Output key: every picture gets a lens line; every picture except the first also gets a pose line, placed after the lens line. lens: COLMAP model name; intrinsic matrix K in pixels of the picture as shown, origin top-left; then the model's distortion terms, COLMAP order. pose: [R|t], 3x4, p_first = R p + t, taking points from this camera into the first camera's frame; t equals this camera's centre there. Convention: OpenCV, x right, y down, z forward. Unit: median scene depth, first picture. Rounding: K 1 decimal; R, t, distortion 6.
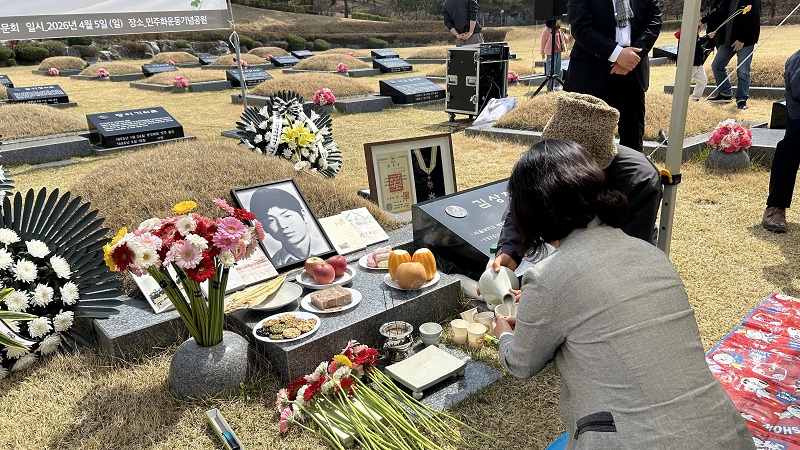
lens RADIAL K [[595.0, 0, 396.7], [0, 595.0, 241.2], [0, 0, 1]] dist [0.043933, -0.041028]
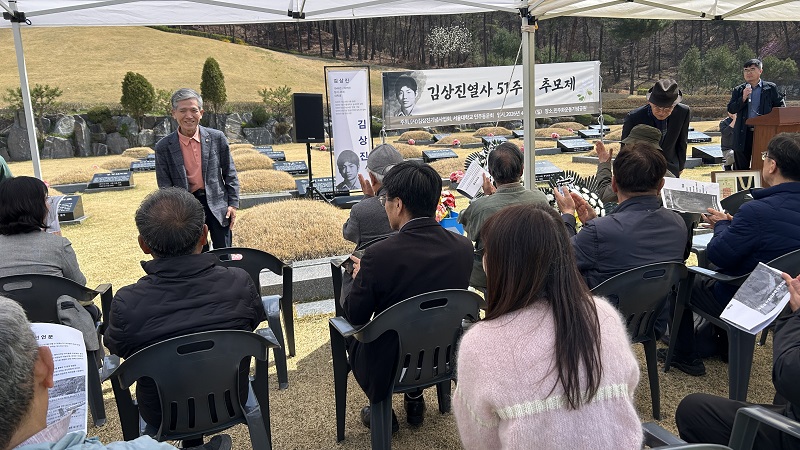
lens RADIAL K [[595.0, 0, 405.4], [0, 595.0, 240.8], [0, 0, 1]] dist [0.043933, -0.041028]
pose [[0.914879, 0.077373, -0.396244, -0.145964], [-0.123015, 0.988218, -0.091060, 0.300560], [0.384530, 0.132053, 0.913618, -0.962972]]
